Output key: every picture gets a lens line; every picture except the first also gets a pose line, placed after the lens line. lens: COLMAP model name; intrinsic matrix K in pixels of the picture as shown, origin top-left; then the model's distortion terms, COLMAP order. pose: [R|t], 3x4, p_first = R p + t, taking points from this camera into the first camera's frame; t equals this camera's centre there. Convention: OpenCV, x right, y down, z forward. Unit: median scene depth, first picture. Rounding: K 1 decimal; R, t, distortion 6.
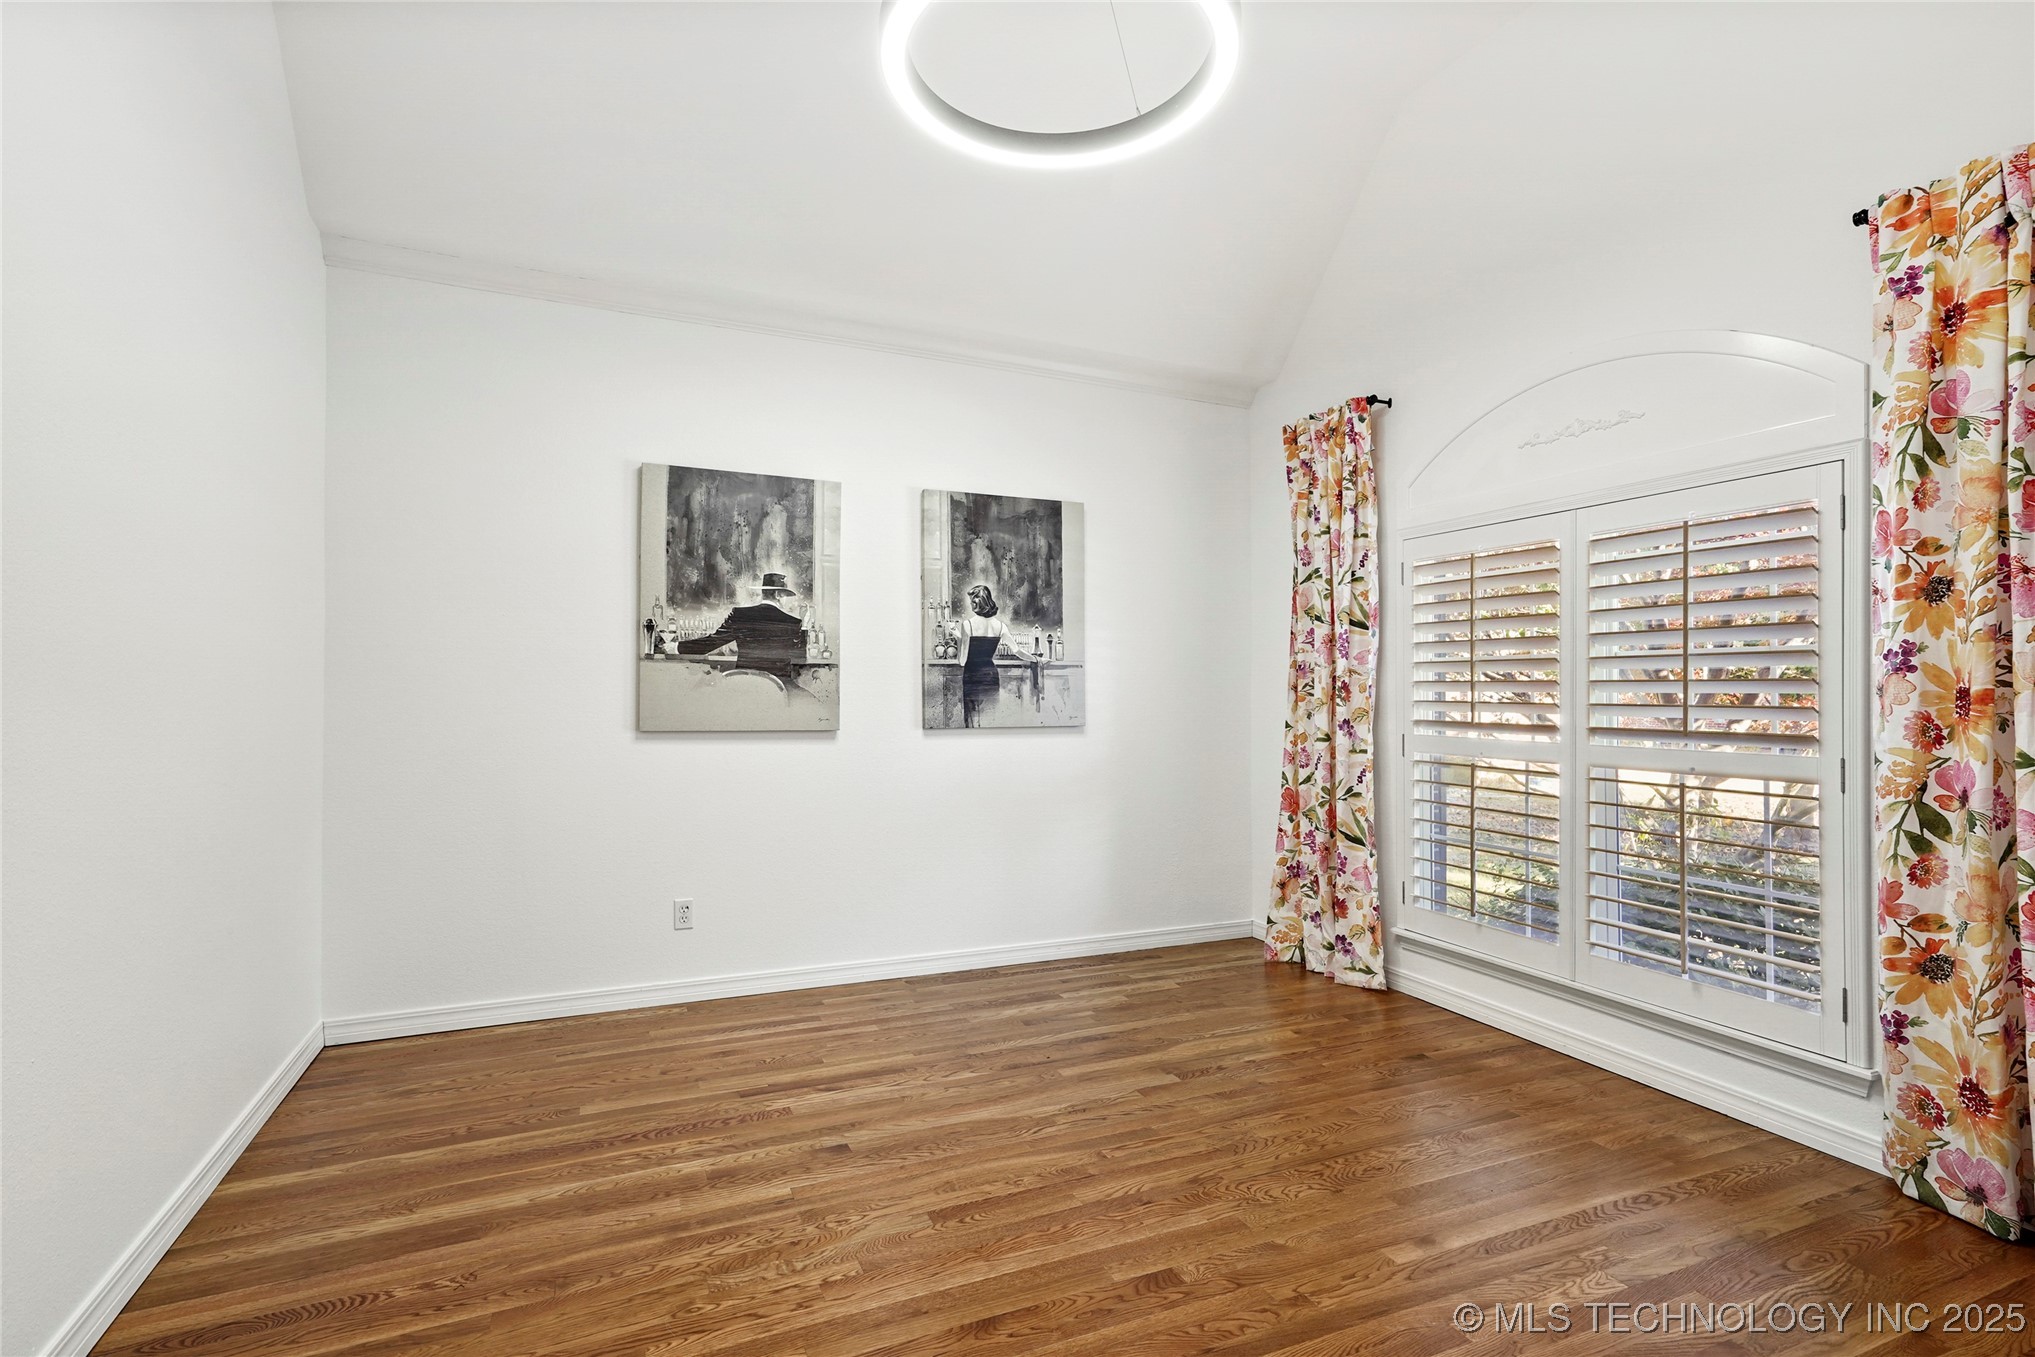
lens RADIAL K [[958.9, 0, 1008.8], [0, 958.9, 691.2], [0, 0, 1]] dist [0.004578, 0.003483]
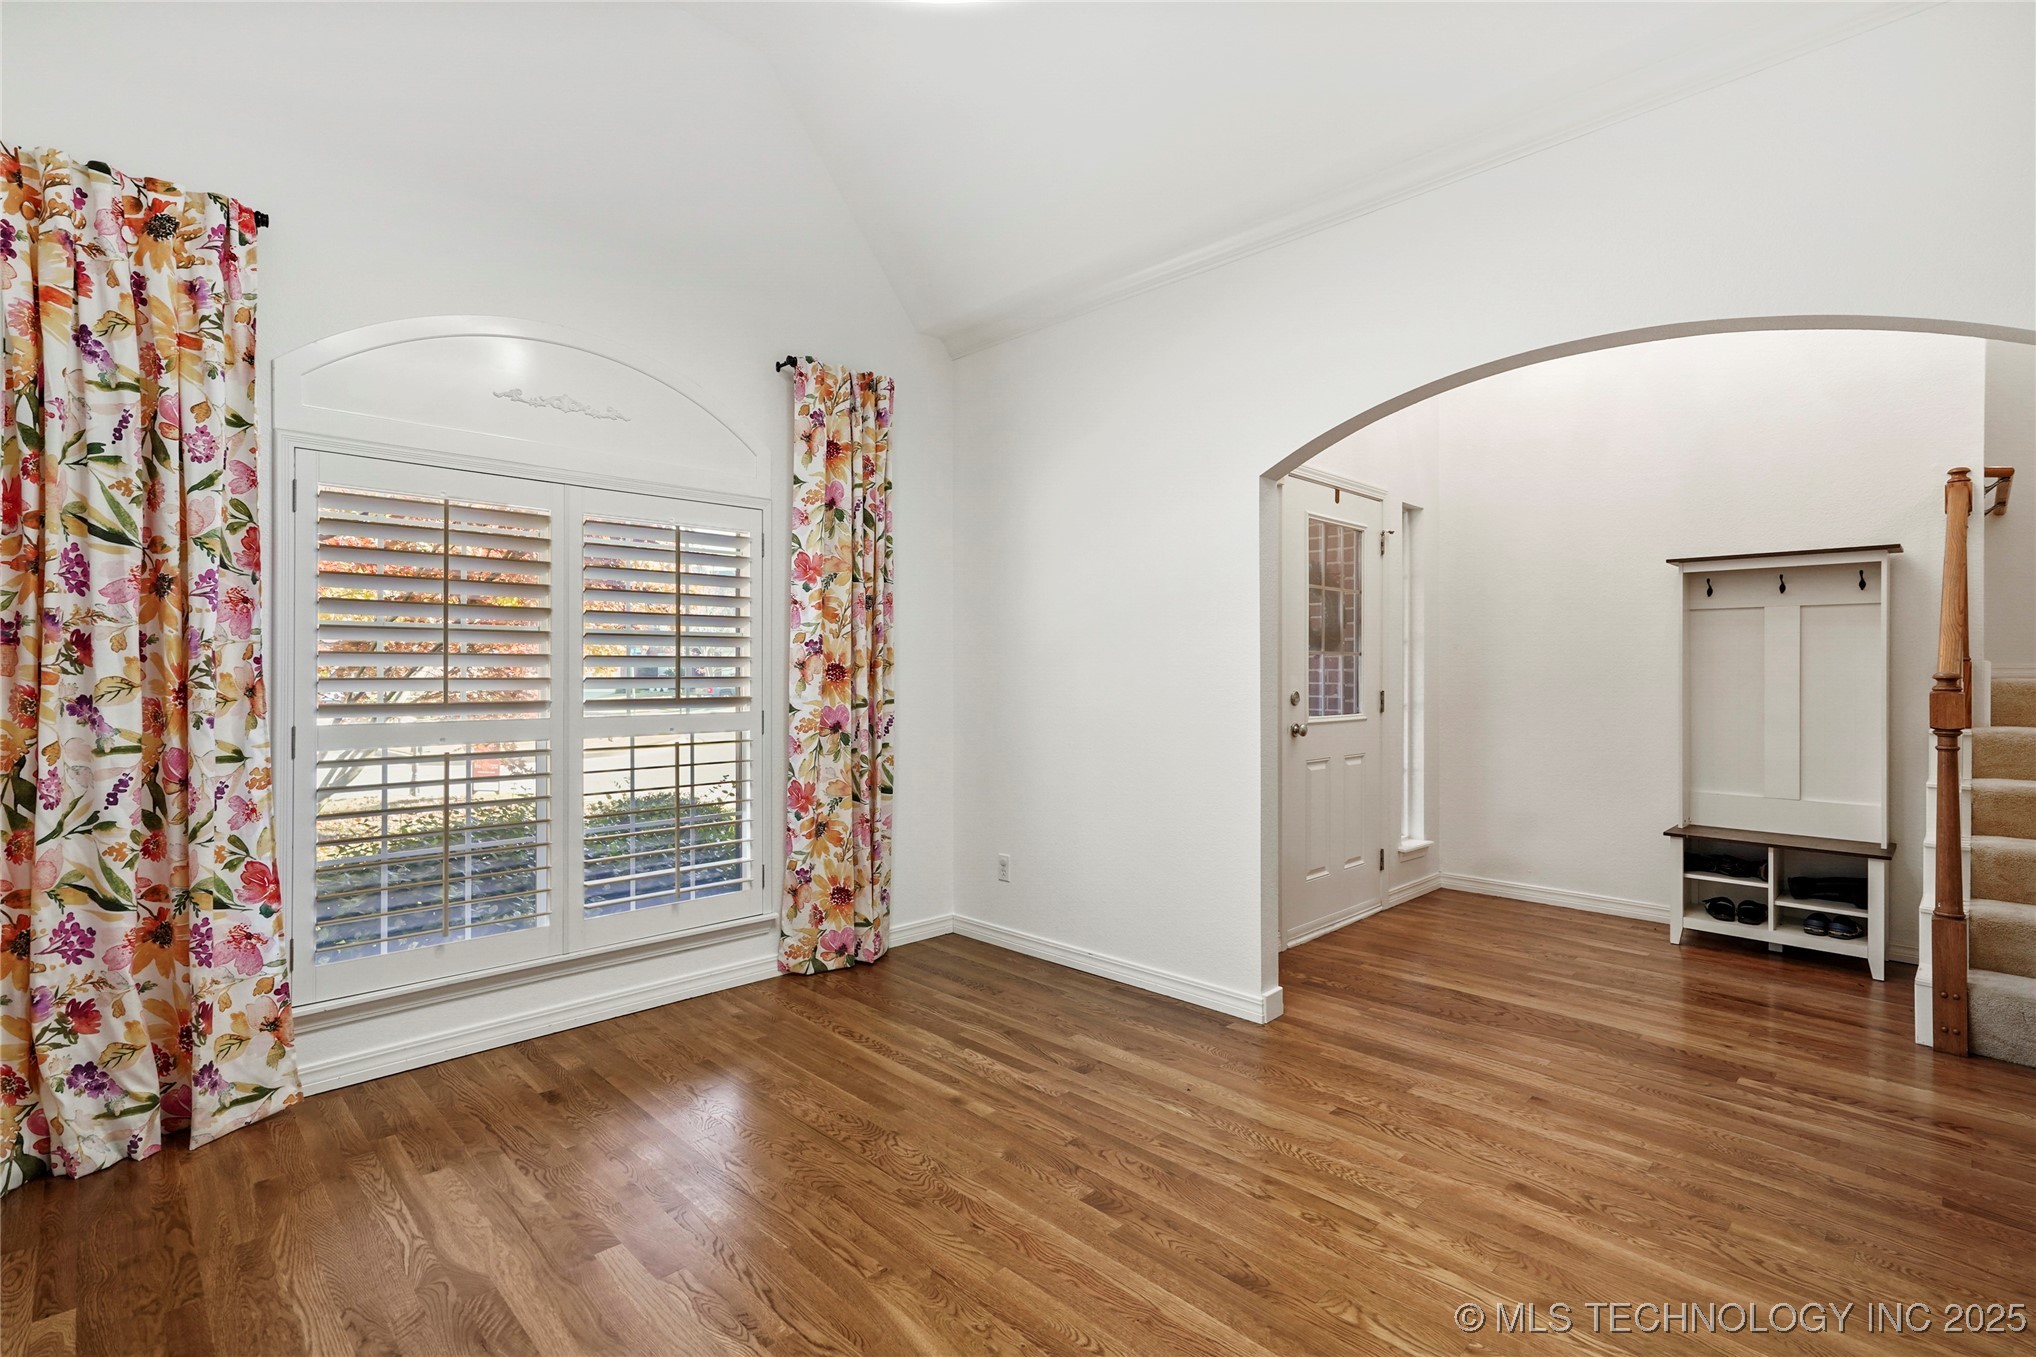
lens RADIAL K [[959.4, 0, 1009.2], [0, 959.4, 662.7], [0, 0, 1]] dist [0.004578, 0.003483]
pose [[-0.359291, 0.001218, 0.933225, -0.544268], [-0.002331, 0.999995, -0.002203, -0.001997], [-0.933223, -0.002967, -0.359287, 0.979019]]
